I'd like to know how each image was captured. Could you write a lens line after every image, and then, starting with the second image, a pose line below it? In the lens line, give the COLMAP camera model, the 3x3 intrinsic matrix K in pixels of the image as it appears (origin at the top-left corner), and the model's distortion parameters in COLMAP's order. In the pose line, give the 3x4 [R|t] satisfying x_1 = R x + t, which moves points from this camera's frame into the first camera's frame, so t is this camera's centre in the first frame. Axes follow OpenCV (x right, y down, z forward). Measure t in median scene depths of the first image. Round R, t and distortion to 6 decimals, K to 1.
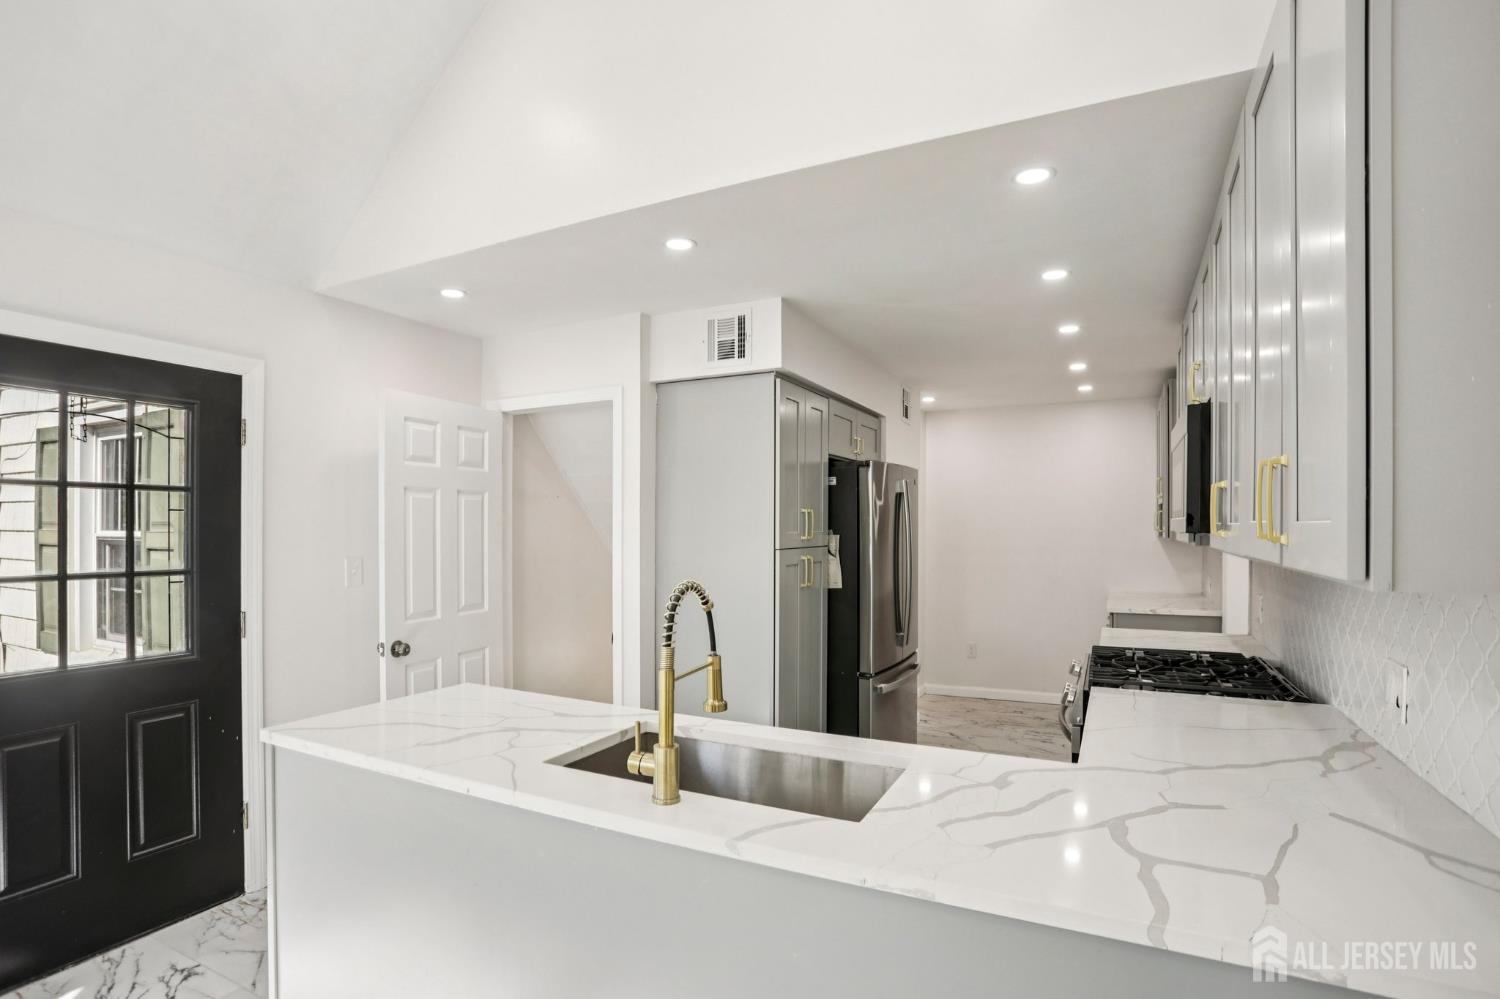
lens RADIAL K [[738.7, 0, 747.2], [0, 738.7, 519.5], [0, 0, 1]] dist [-0.058471, 0.022967]
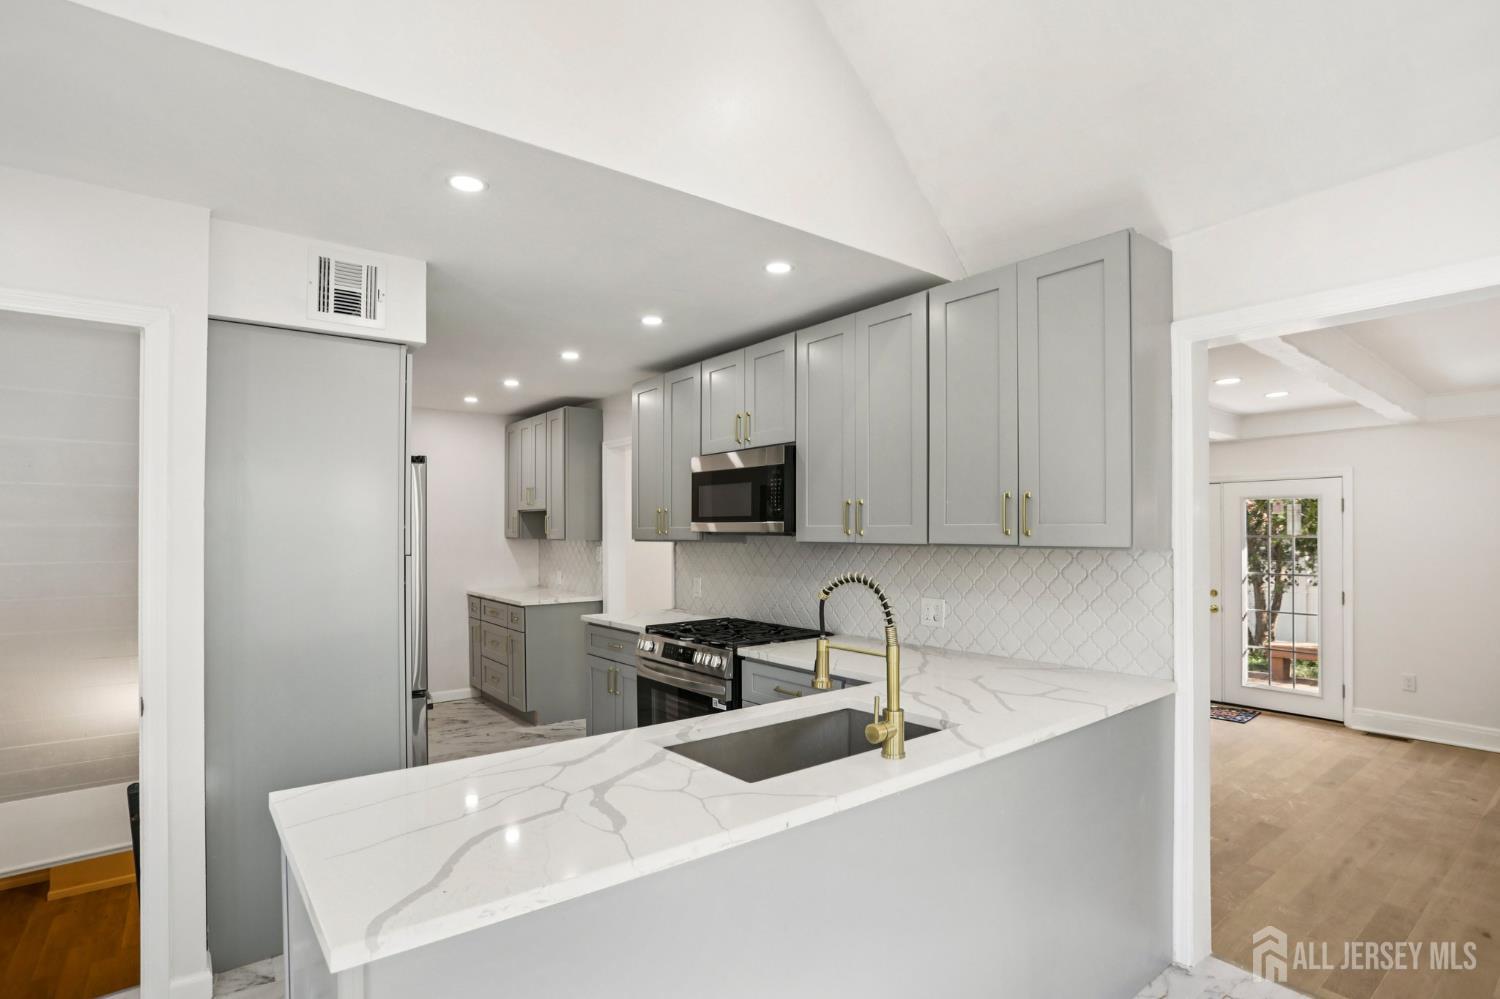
lens RADIAL K [[722.0, 0, 752.2], [0, 722.0, 508.9], [0, 0, 1]] dist [-0.071000, 0.022052]
pose [[0.430184, 0.026197, 0.902361, -0.521028], [-0.004949, 0.999632, -0.026661, 0.007099], [-0.902728, 0.007003, 0.430156, 0.293454]]
